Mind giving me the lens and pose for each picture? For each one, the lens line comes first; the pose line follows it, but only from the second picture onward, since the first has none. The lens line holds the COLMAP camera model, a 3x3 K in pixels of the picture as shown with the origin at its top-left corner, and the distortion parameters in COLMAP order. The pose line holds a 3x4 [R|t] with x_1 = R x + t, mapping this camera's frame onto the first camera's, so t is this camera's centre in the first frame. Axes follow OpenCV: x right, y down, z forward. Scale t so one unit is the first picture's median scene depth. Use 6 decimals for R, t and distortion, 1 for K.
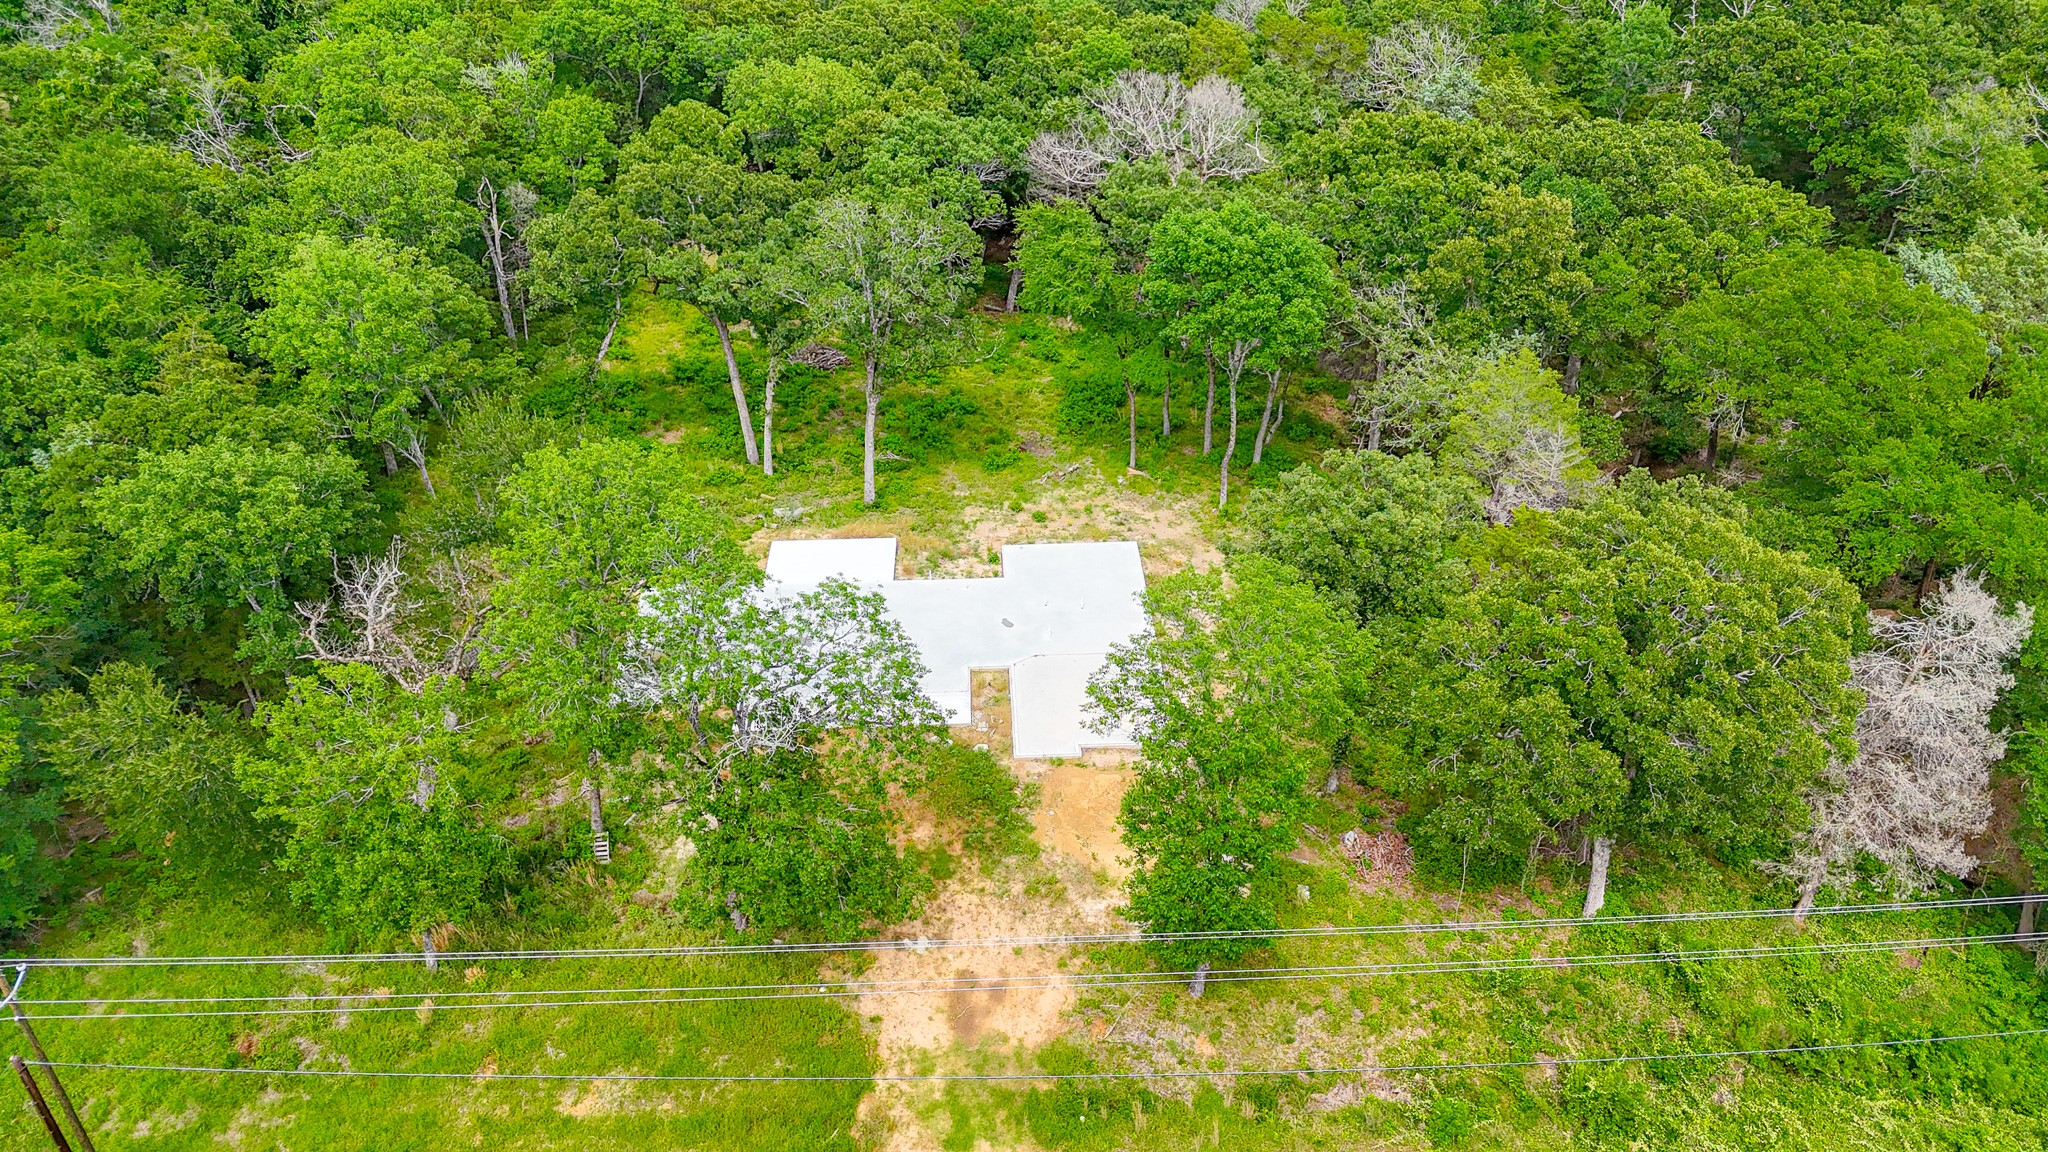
lens RADIAL K [[1493.8, 0, 1024.0], [0, 1493.8, 576.0], [0, 0, 1]] dist [0.063476, -0.047481]
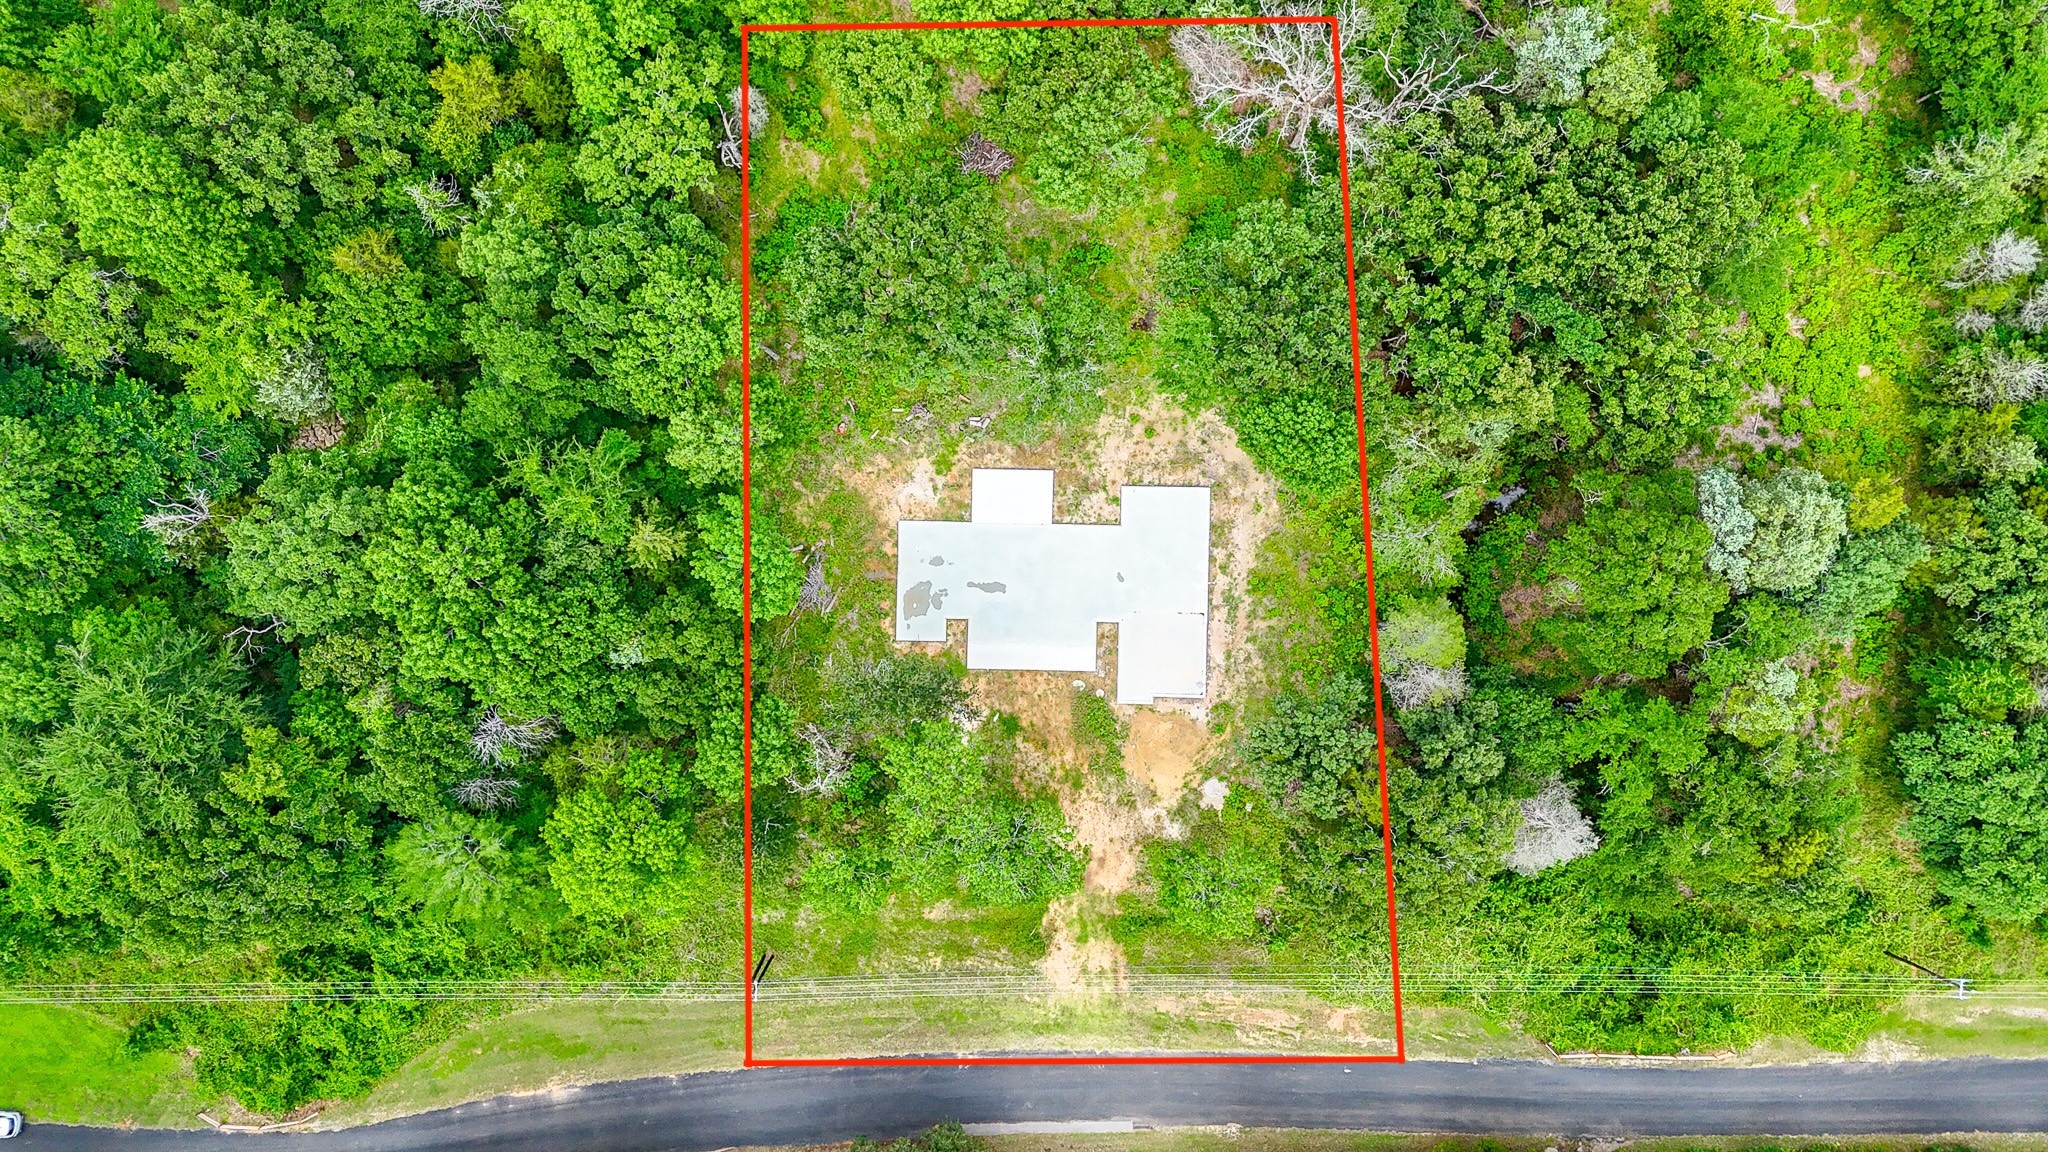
lens RADIAL K [[1481.3, 0, 1024.0], [0, 1481.3, 576.0], [0, 0, 1]] dist [0.078051, -0.068902]
pose [[0.997984, 0.062784, 0.009320, -0.125486], [-0.041369, 0.532031, 0.845714, -1.273929], [0.048139, -0.844394, 0.533556, 0.105442]]
